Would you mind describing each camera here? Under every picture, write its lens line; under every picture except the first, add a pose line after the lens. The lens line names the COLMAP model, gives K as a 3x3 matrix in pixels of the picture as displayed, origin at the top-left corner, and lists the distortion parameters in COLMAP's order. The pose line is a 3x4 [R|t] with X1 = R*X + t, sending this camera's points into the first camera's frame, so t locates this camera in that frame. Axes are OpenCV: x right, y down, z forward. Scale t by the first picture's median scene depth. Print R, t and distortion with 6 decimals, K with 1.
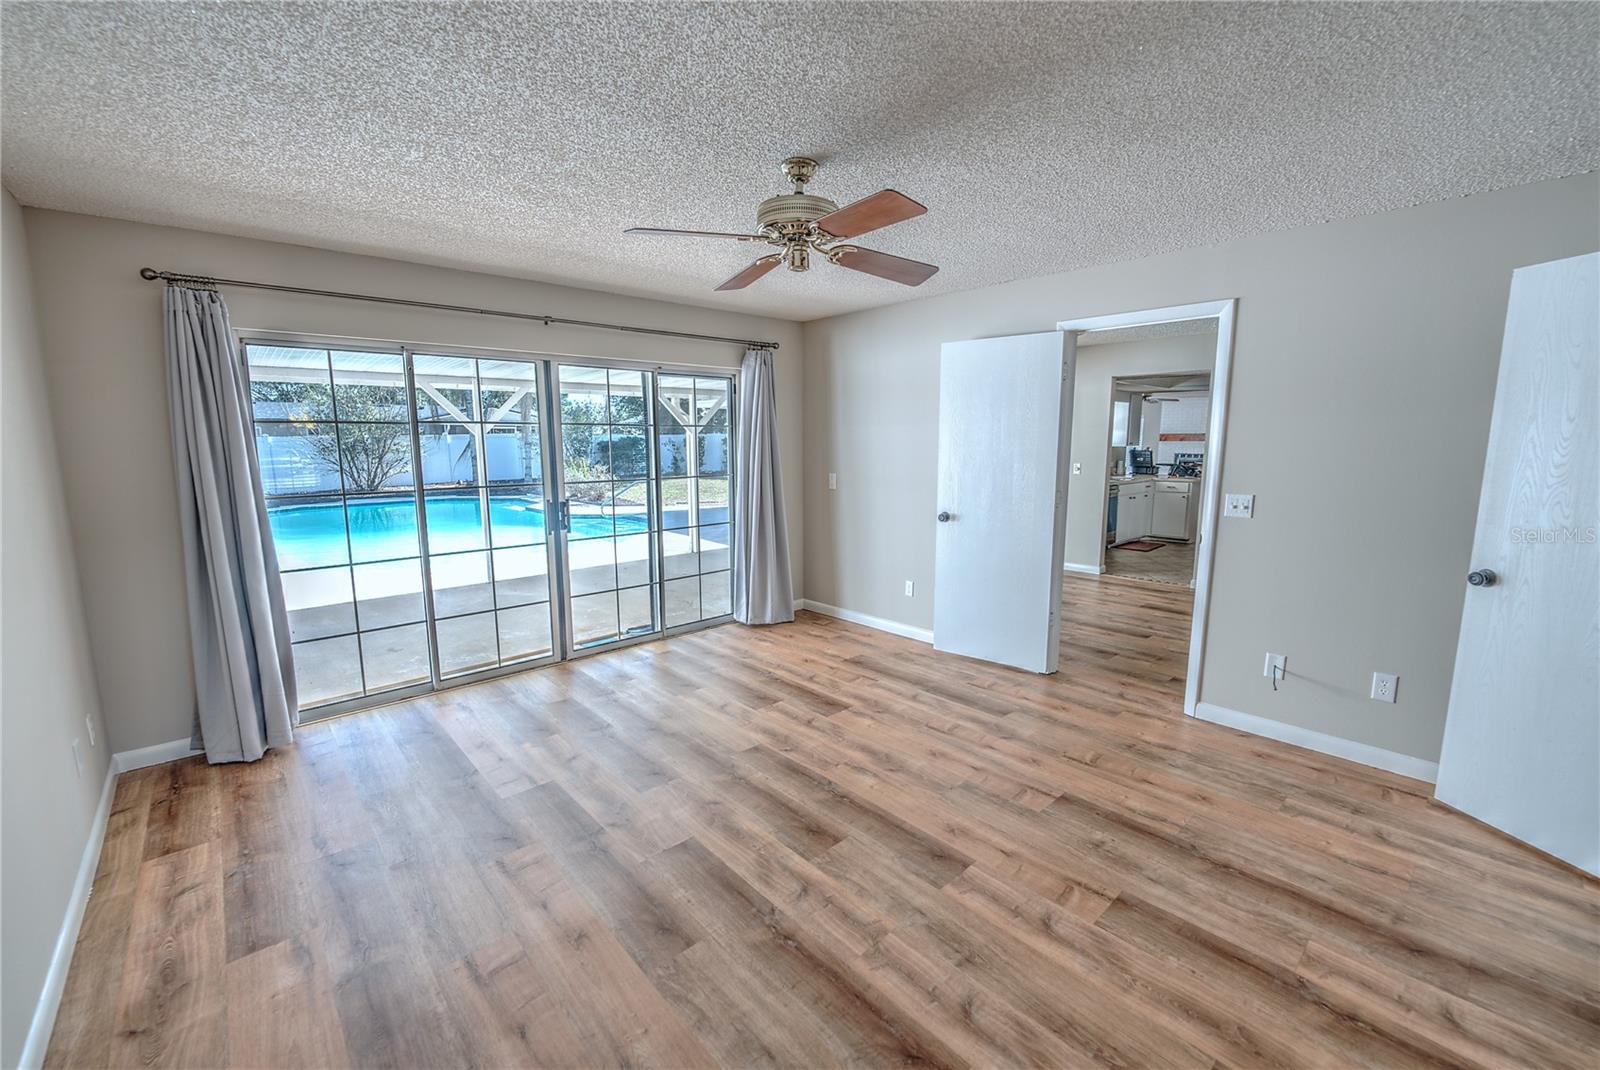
lens RADIAL K [[656.5, 0, 800.0], [0, 656.5, 535.0], [0, 0, 1]] dist [-0.004309, -0.000313]
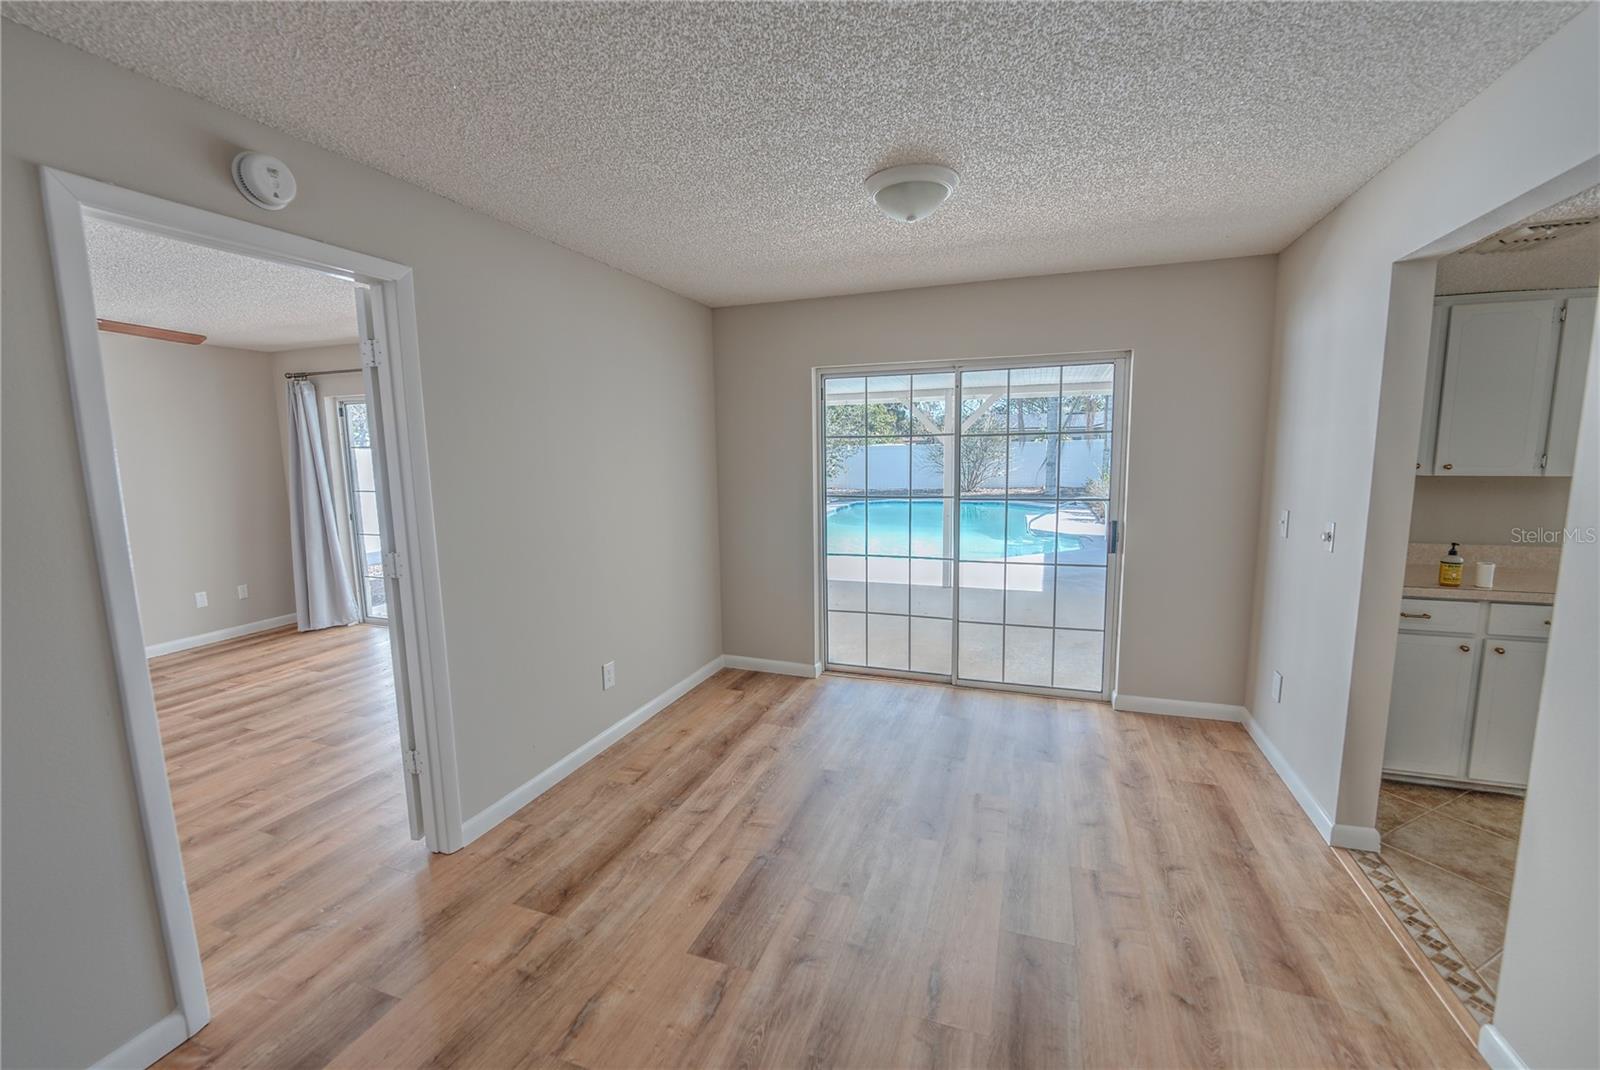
lens RADIAL K [[656.5, 0, 800.0], [0, 656.5, 535.0], [0, 0, 1]] dist [0.011937, 0.000021]
pose [[0.451108, 0.111882, -0.885429, 0.527421], [-0.117294, 0.990938, 0.065455, -0.078521], [0.884728, 0.074329, 0.460143, 0.504757]]
